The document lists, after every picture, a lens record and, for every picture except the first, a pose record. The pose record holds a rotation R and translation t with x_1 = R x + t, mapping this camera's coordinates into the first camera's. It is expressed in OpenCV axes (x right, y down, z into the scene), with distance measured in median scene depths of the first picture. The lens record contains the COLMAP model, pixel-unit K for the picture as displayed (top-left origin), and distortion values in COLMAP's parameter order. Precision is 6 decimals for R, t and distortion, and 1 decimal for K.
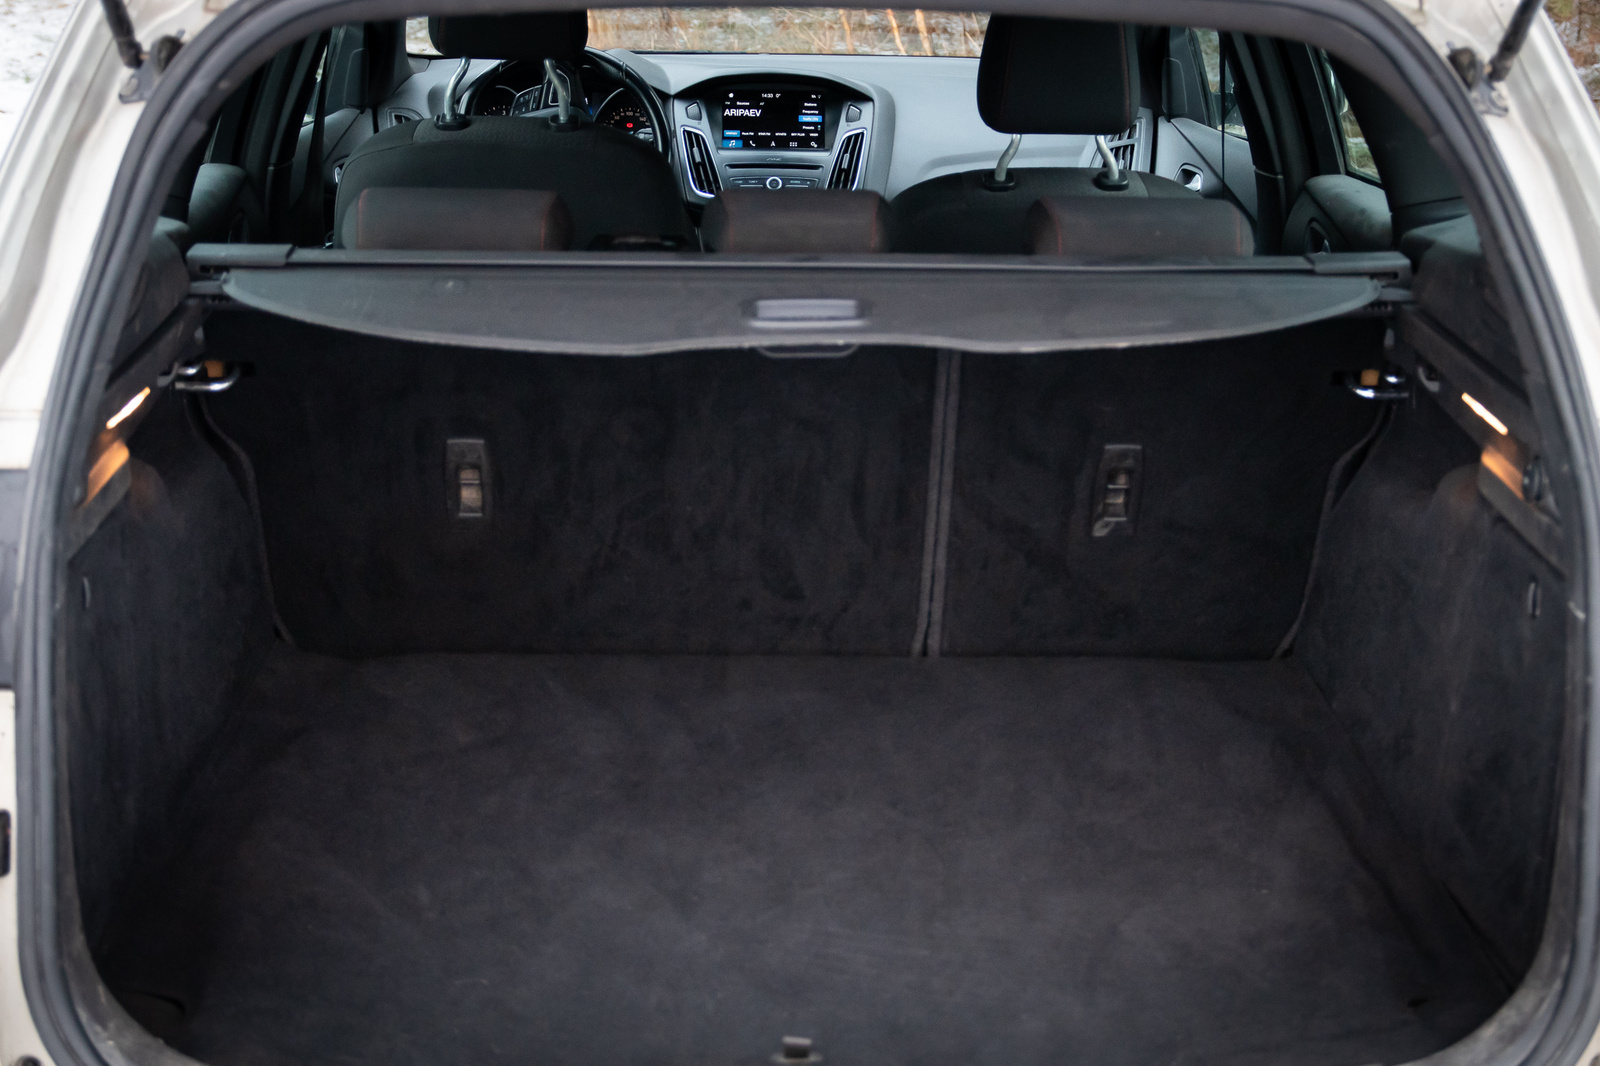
lens RADIAL K [[2751.9, 0, 800.1], [0, 2751.9, 532.2], [0, 0, 1]] dist [-0.033635, 0.000000]
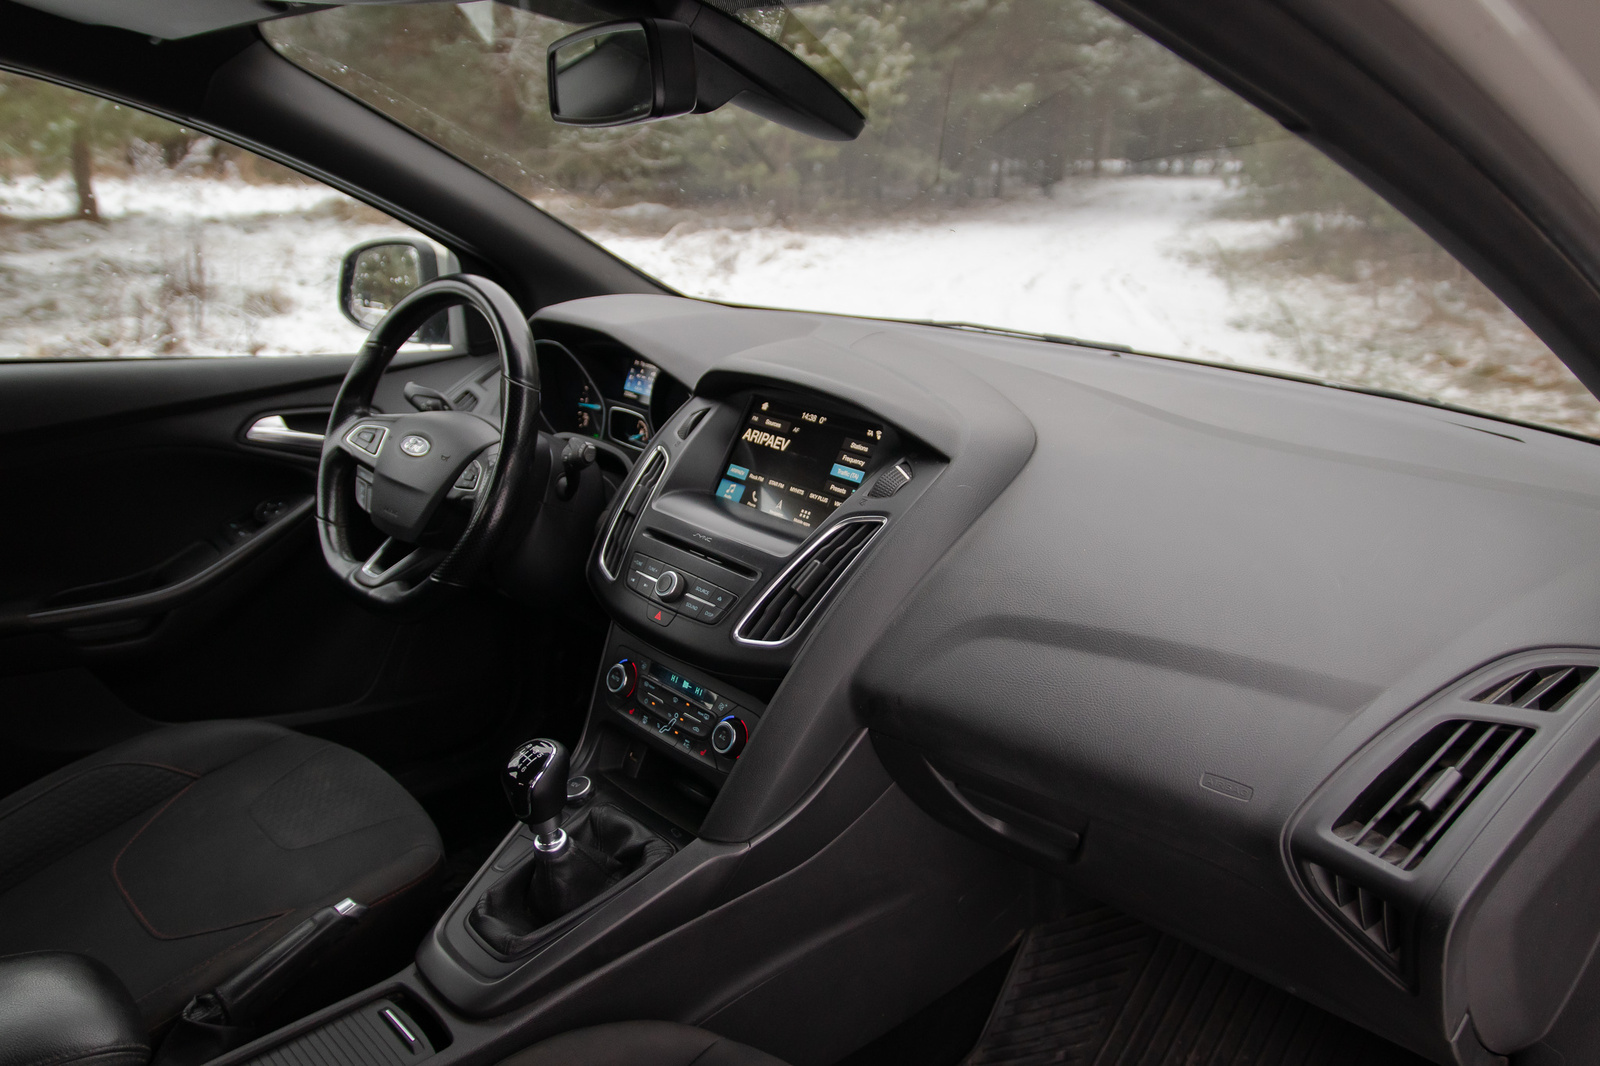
lens RADIAL K [[1227.4, 0, 800.1], [0, 1227.4, 528.9], [0, 0, 1]] dist [0.000457, -0.001270]
pose [[0.652690, 0.230819, -0.721608, 0.169824], [-0.225708, 0.968452, 0.105624, -0.163677], [0.723223, 0.093933, 0.684197, 0.838576]]
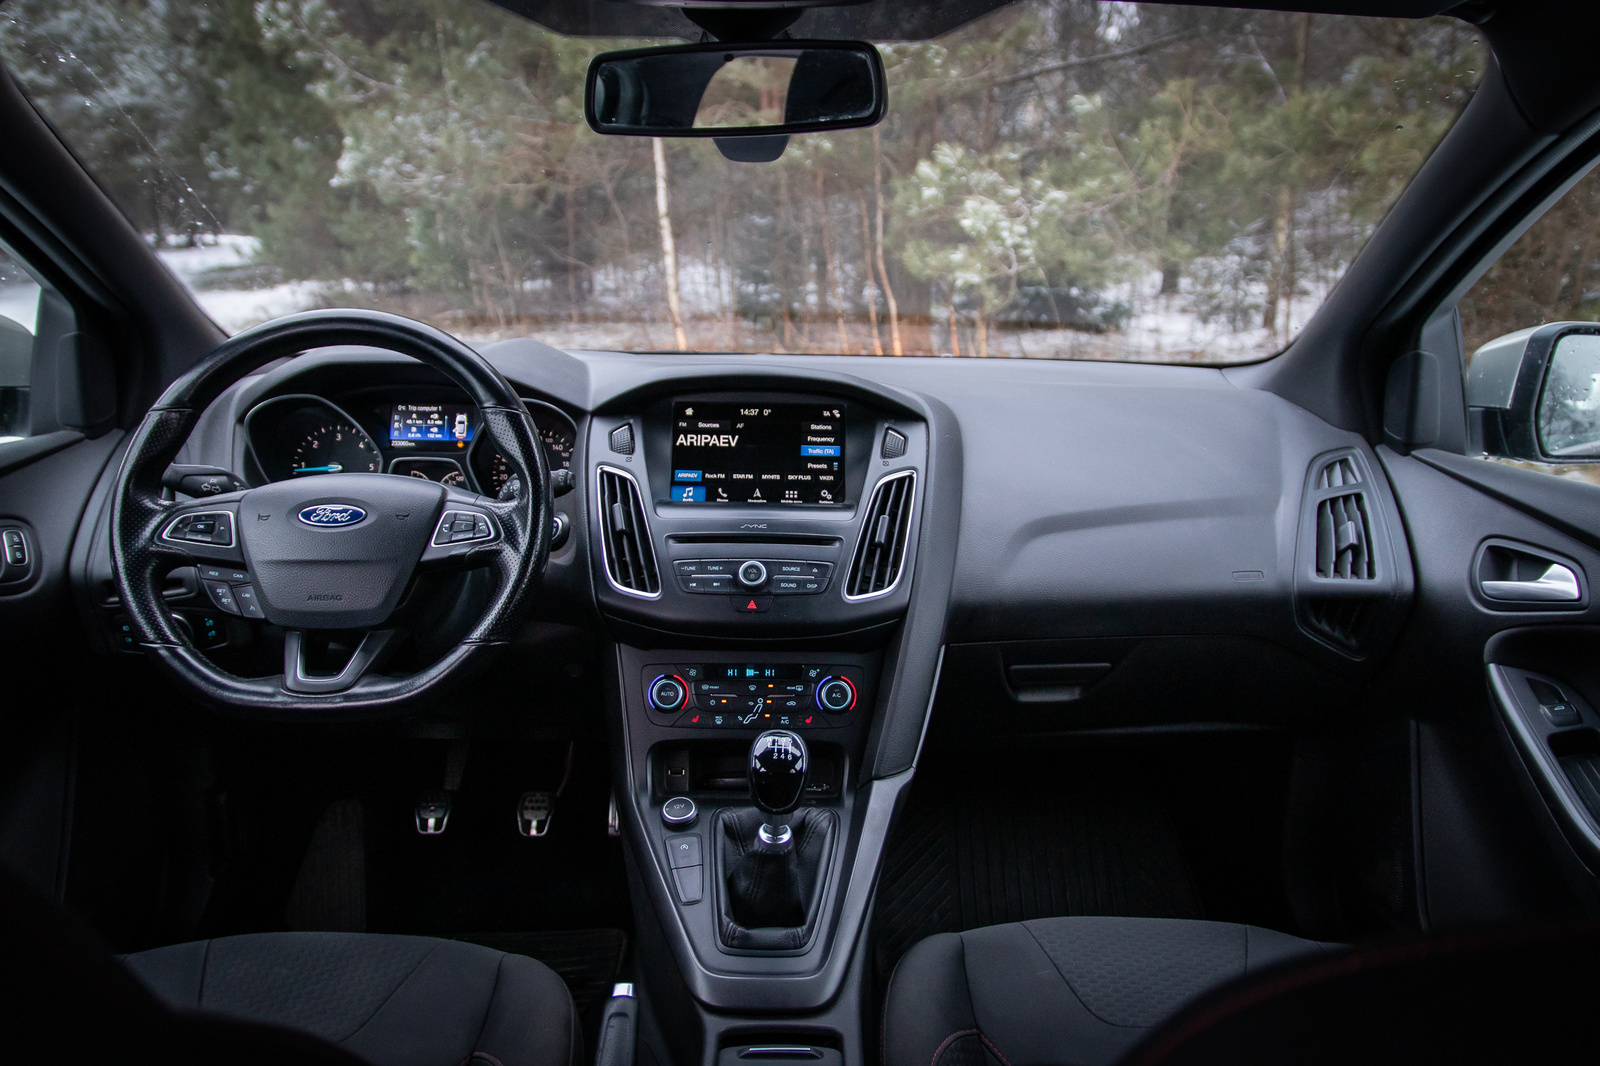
lens RADIAL K [[1227.4, 0, 801.2], [0, 1227.4, 537.5], [0, 0, 1]] dist [0.000457, -0.001270]
pose [[0.999745, 0.006276, -0.021702, 0.005366], [-0.007268, 0.998920, -0.045897, -0.119998], [0.021391, 0.046043, 0.998710, 0.738734]]
